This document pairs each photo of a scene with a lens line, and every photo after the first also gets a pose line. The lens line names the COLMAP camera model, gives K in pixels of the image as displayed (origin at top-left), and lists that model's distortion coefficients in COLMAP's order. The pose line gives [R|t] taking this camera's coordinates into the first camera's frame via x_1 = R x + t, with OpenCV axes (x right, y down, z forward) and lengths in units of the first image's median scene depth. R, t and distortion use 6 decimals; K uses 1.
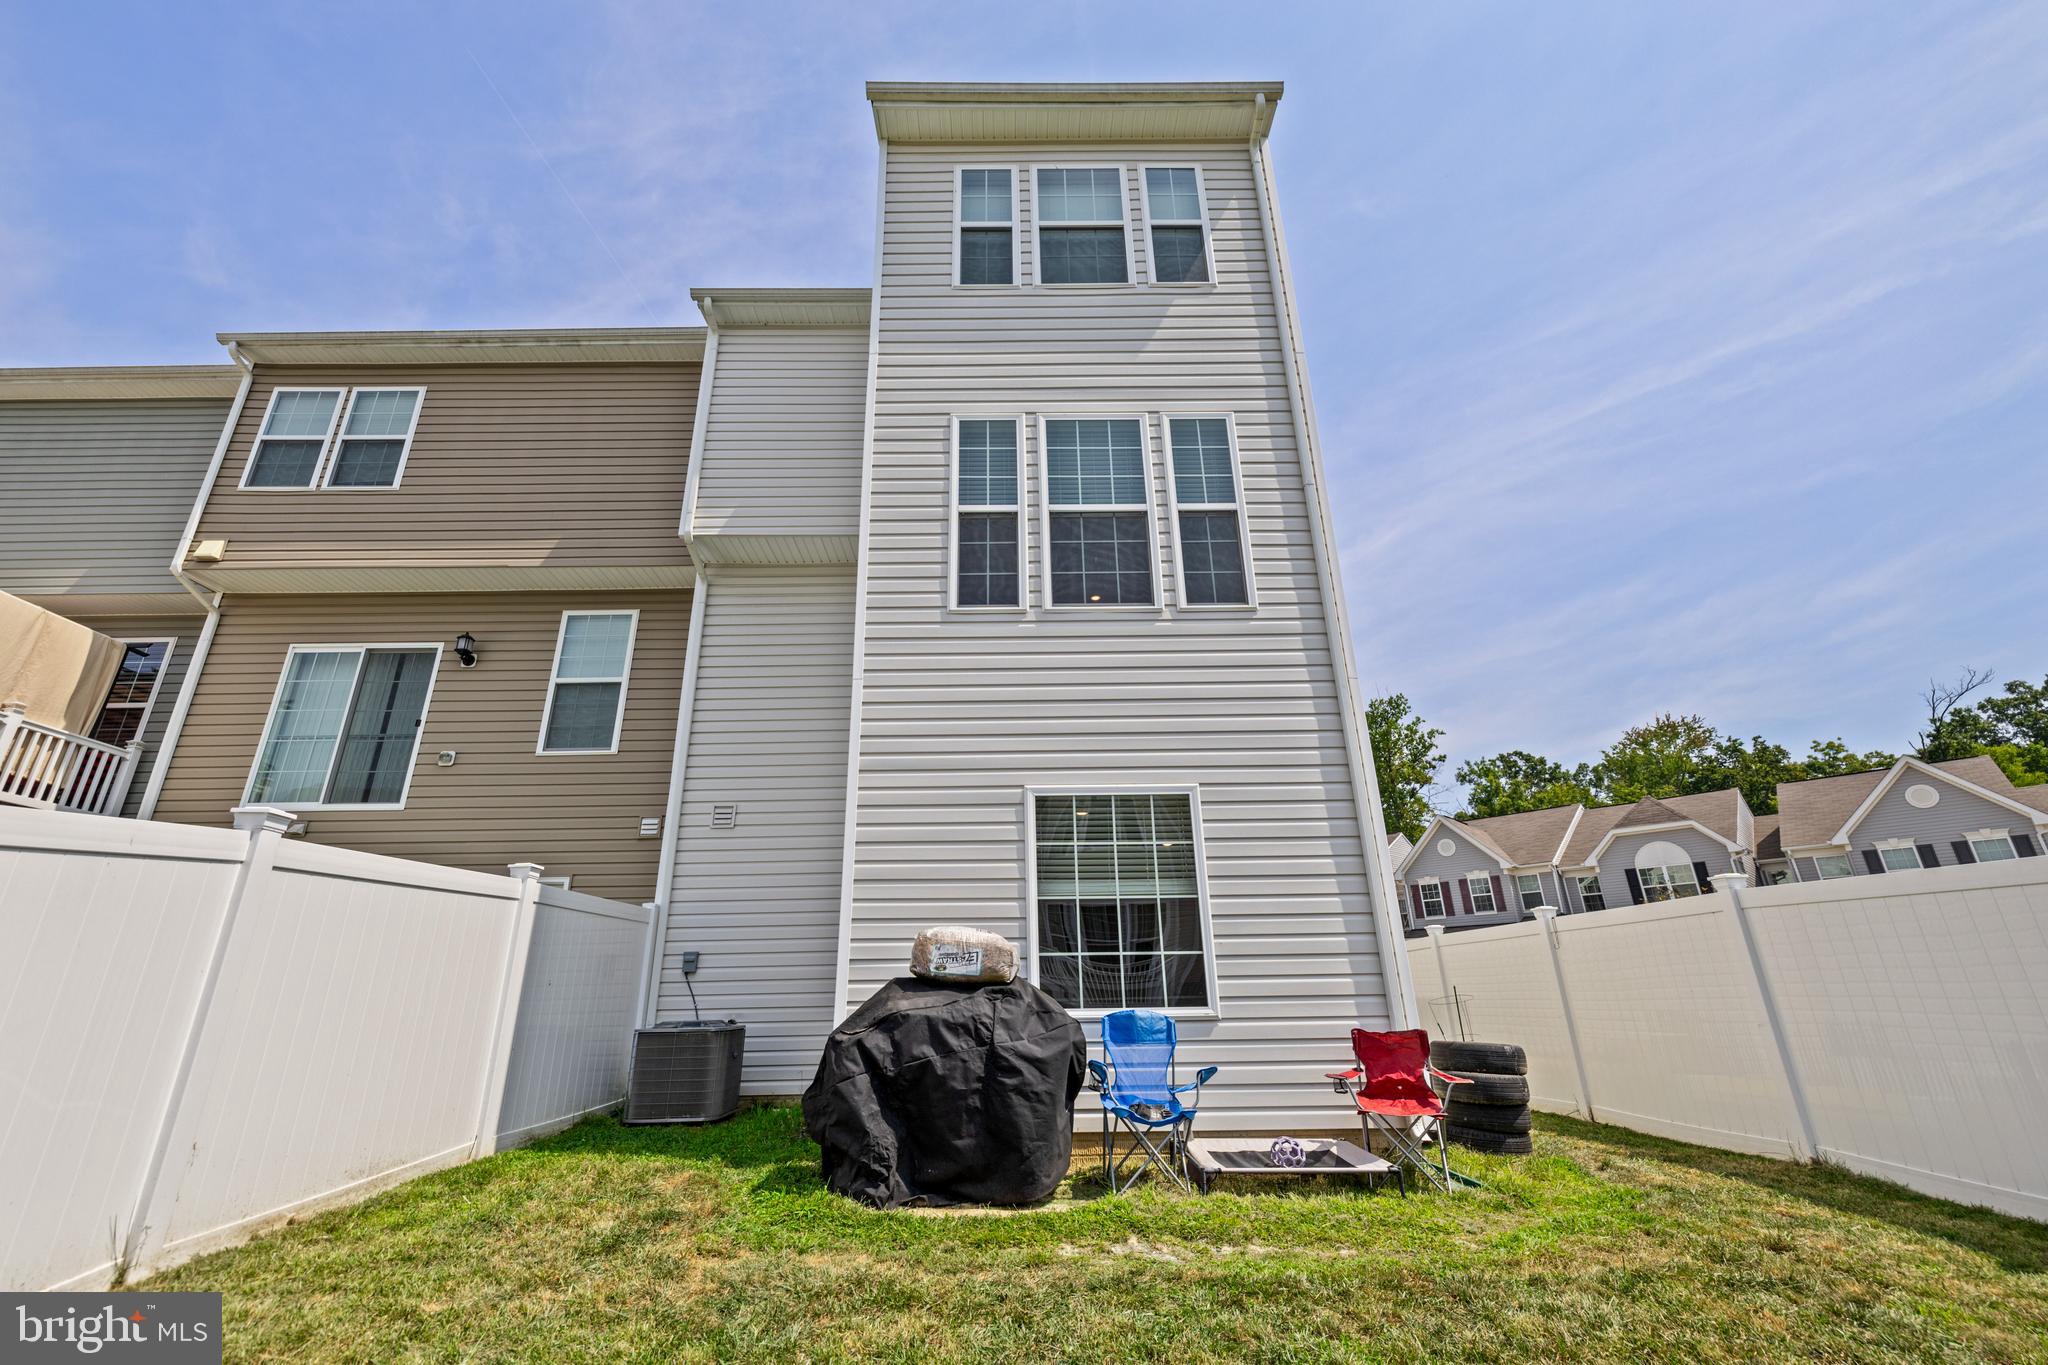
lens RADIAL K [[858.8, 0, 1013.5], [0, 858.8, 677.6], [0, 0, 1]] dist [0.000137, 0.000696]
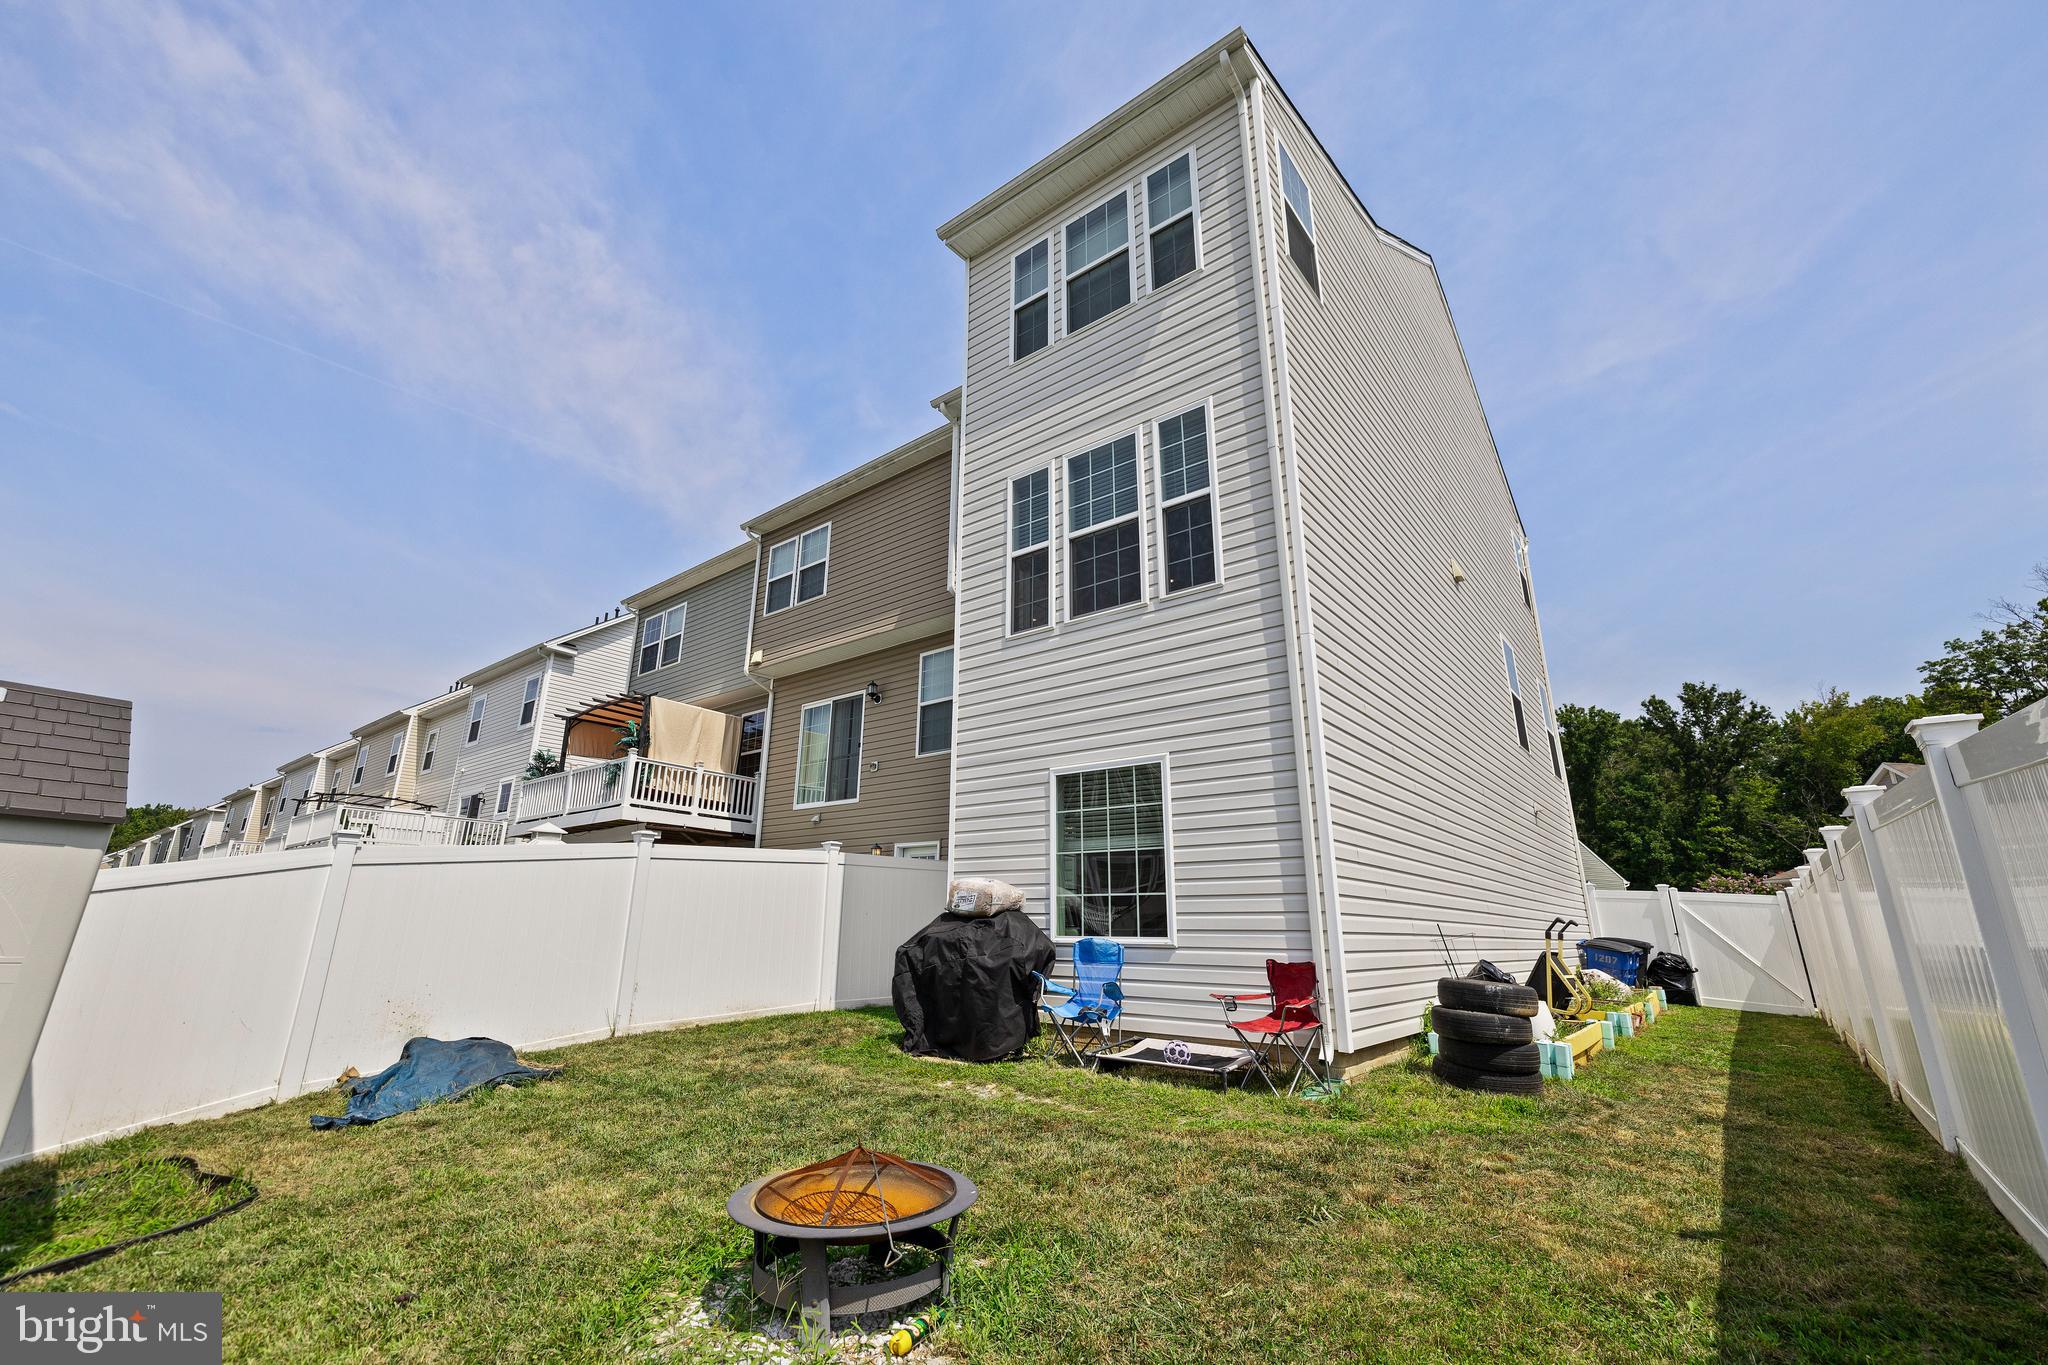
lens RADIAL K [[858.8, 0, 1015.2], [0, 858.8, 676.3], [0, 0, 1]] dist [0.000137, 0.000696]
pose [[0.773291, -0.159691, -0.613611, 0.690355], [0.205080, 0.978738, 0.003733, -0.022564], [0.599969, -0.128726, 0.789599, -0.035595]]
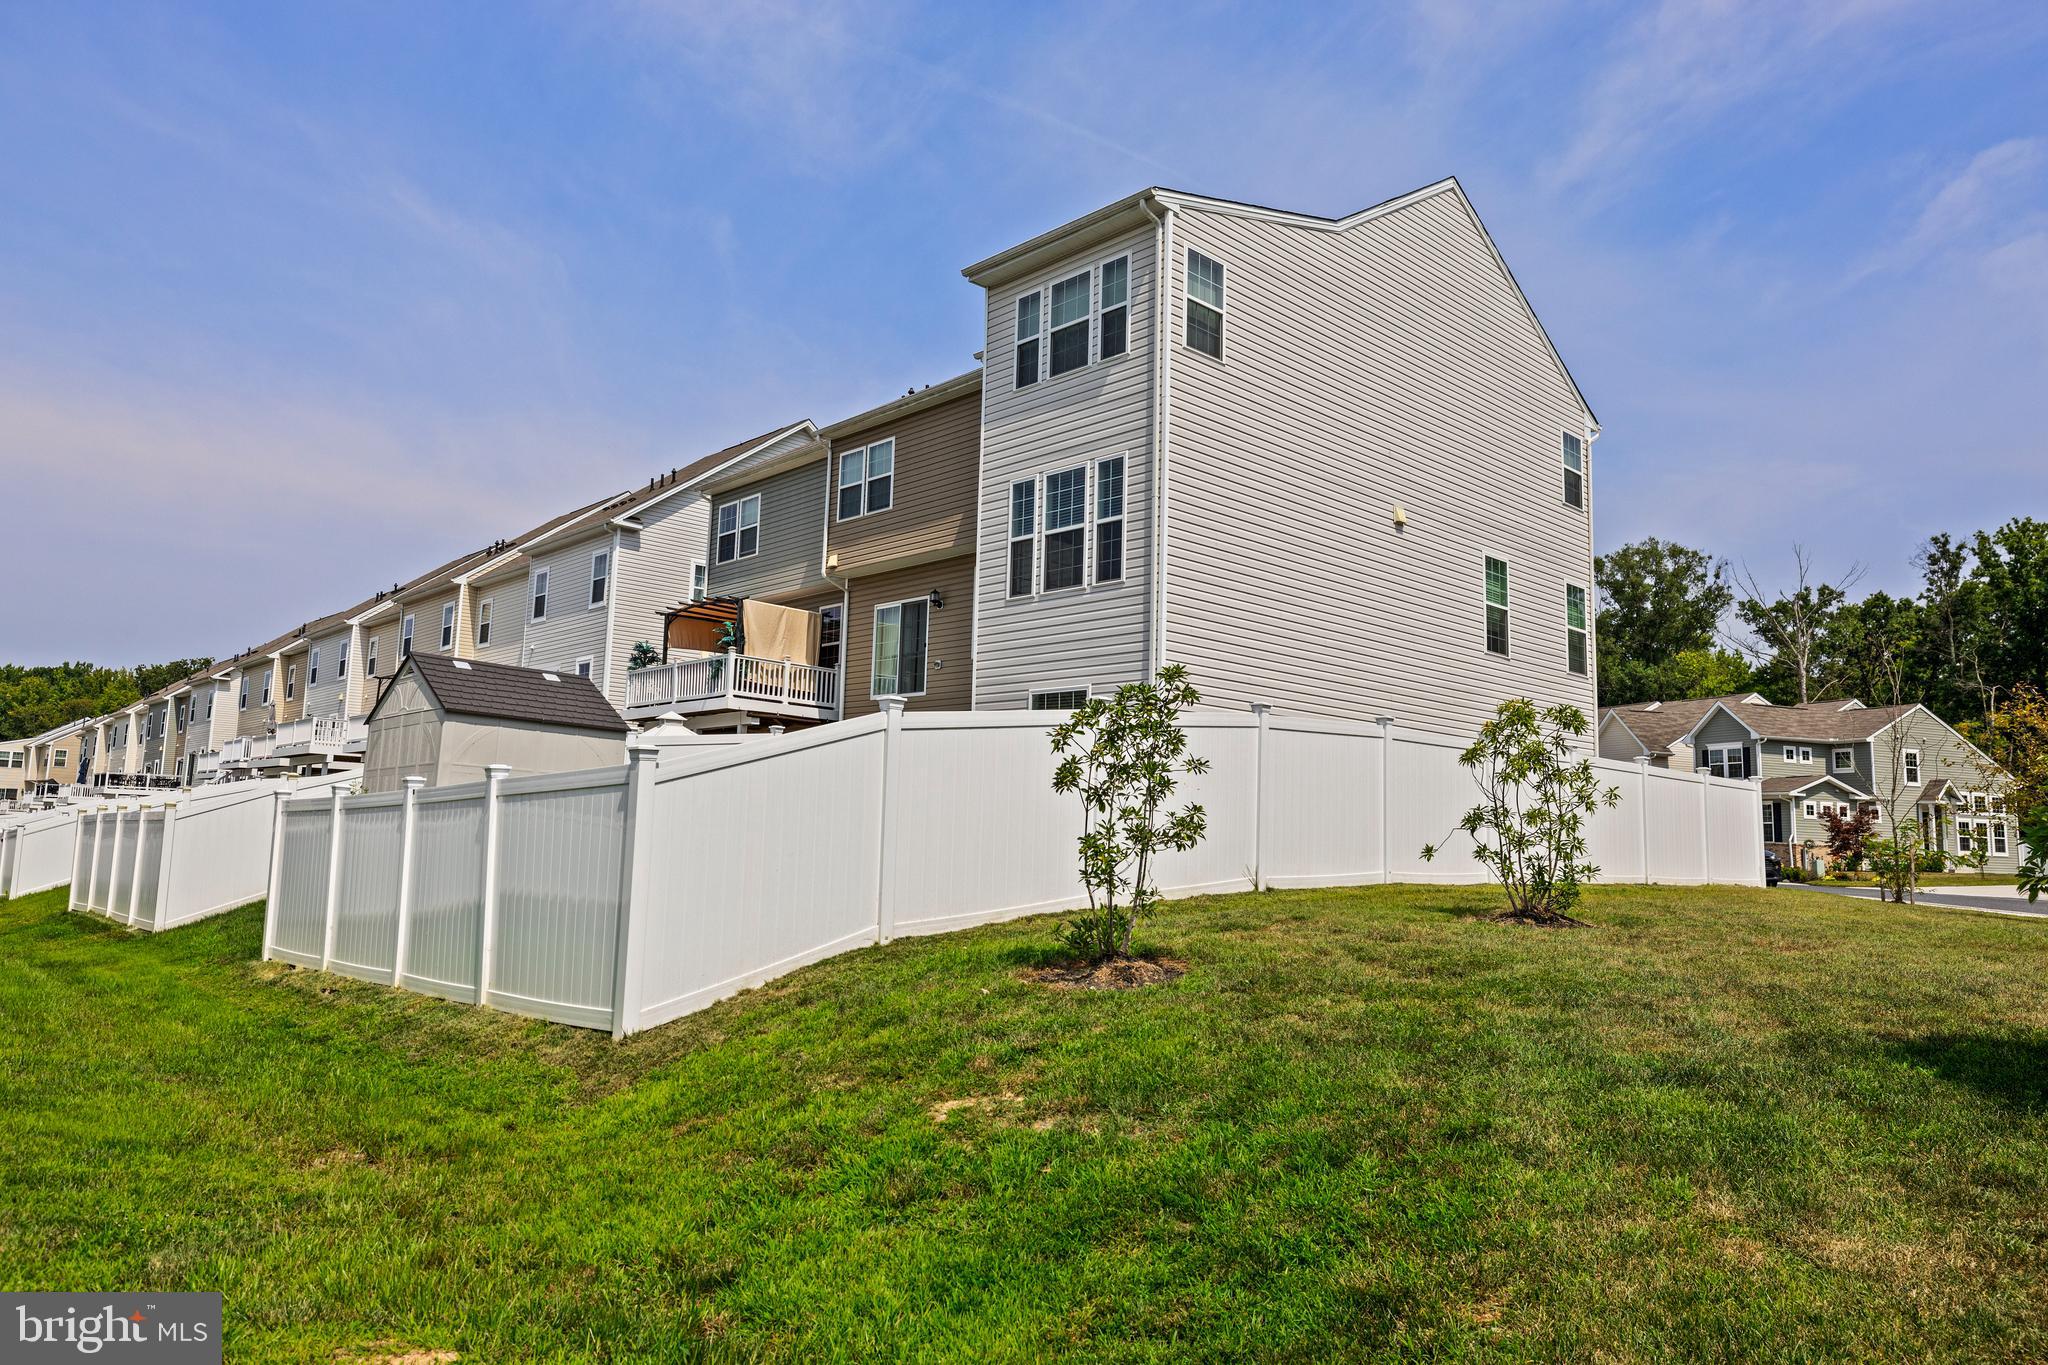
lens RADIAL K [[1327.7, 0, 1013.1], [0, 1327.7, 688.8], [0, 0, 1]] dist [-0.001487, -0.000558]
pose [[0.675490, -0.050225, -0.735657, 2.007005], [0.222731, 0.964972, 0.138634, -0.279660], [0.702926, -0.257499, 0.663016, -0.970971]]
